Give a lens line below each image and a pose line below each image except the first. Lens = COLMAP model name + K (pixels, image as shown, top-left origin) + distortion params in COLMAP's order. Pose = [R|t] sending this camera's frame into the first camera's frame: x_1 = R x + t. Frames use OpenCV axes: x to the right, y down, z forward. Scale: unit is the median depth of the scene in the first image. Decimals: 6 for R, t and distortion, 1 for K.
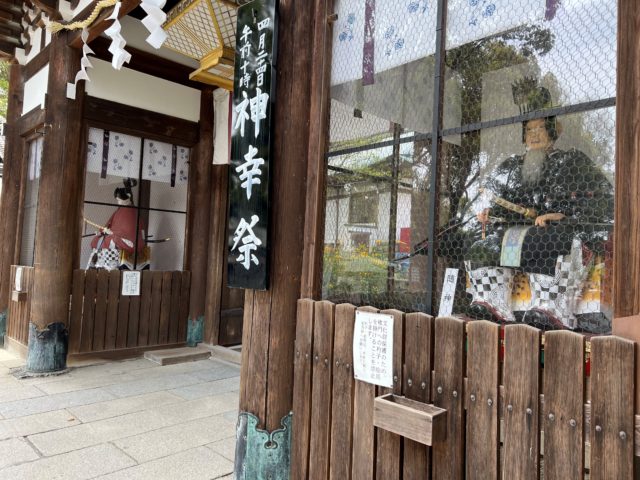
lens RADIAL K [[482.5, 0, 320.0], [0, 482.5, 240.0], [0, 0, 1]] dist [0.094248, -0.103694]
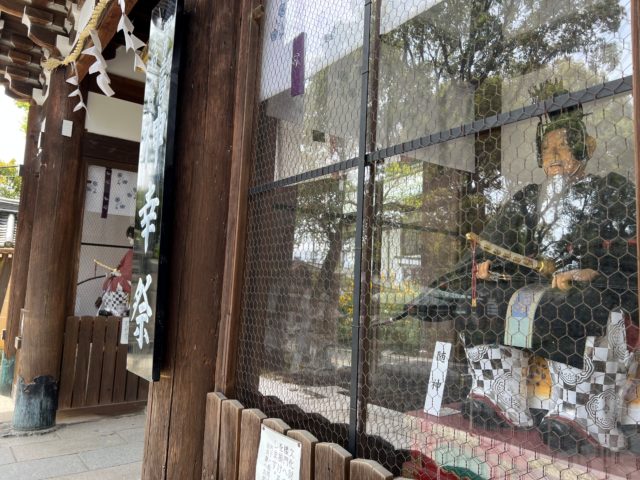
lens RADIAL K [[482.5, 0, 320.0], [0, 482.5, 240.0], [0, 0, 1]] dist [0.094248, -0.103694]
pose [[0.991289, -0.013286, -0.131030, 0.189769], [0.005307, 0.998120, -0.061056, -0.049742], [0.131595, 0.059829, 0.989497, 0.256460]]
